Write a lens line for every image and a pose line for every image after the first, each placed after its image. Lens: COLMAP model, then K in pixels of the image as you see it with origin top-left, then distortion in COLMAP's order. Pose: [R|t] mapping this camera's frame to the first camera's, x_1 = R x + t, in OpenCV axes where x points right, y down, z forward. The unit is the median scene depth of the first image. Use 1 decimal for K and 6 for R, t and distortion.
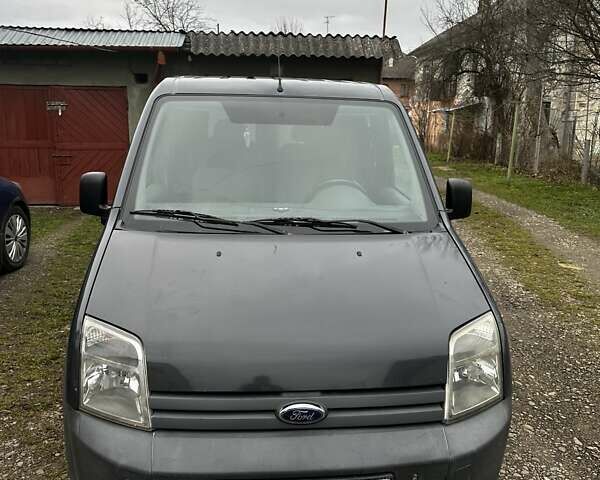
lens RADIAL K [[540.3, 0, 300.0], [0, 540.3, 240.0], [0, 0, 1]] dist [0.091905, -0.149798]
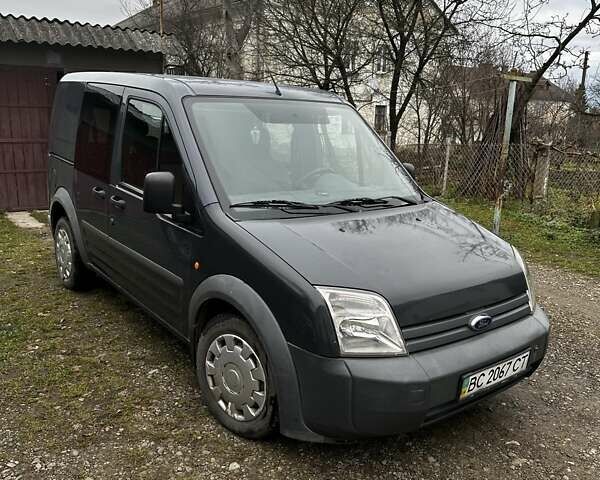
lens RADIAL K [[540.3, 0, 300.0], [0, 540.3, 240.0], [0, 0, 1]] dist [0.091905, -0.149798]
pose [[0.852055, -0.117266, 0.510148, -0.766113], [0.109722, 0.992944, 0.044985, -0.016085], [-0.511823, 0.017645, 0.858910, -0.015930]]
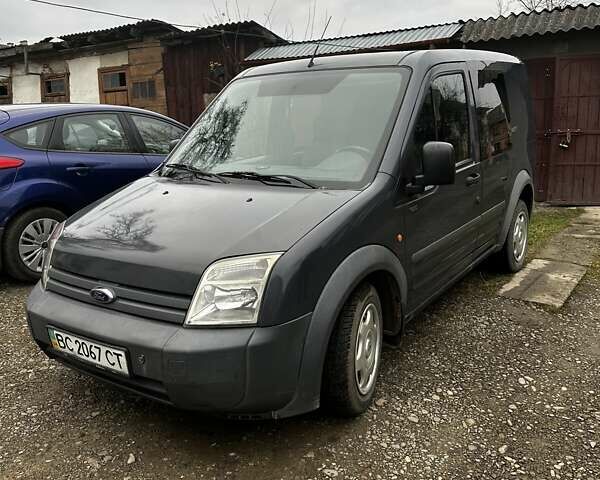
lens RADIAL K [[540.3, 0, 300.0], [0, 540.3, 240.0], [0, 0, 1]] dist [0.091905, -0.149798]
pose [[0.777514, 0.098290, -0.621137, 0.831945], [-0.099098, 0.994519, 0.033328, 0.056213], [0.621009, 0.035641, 0.782993, 0.149636]]
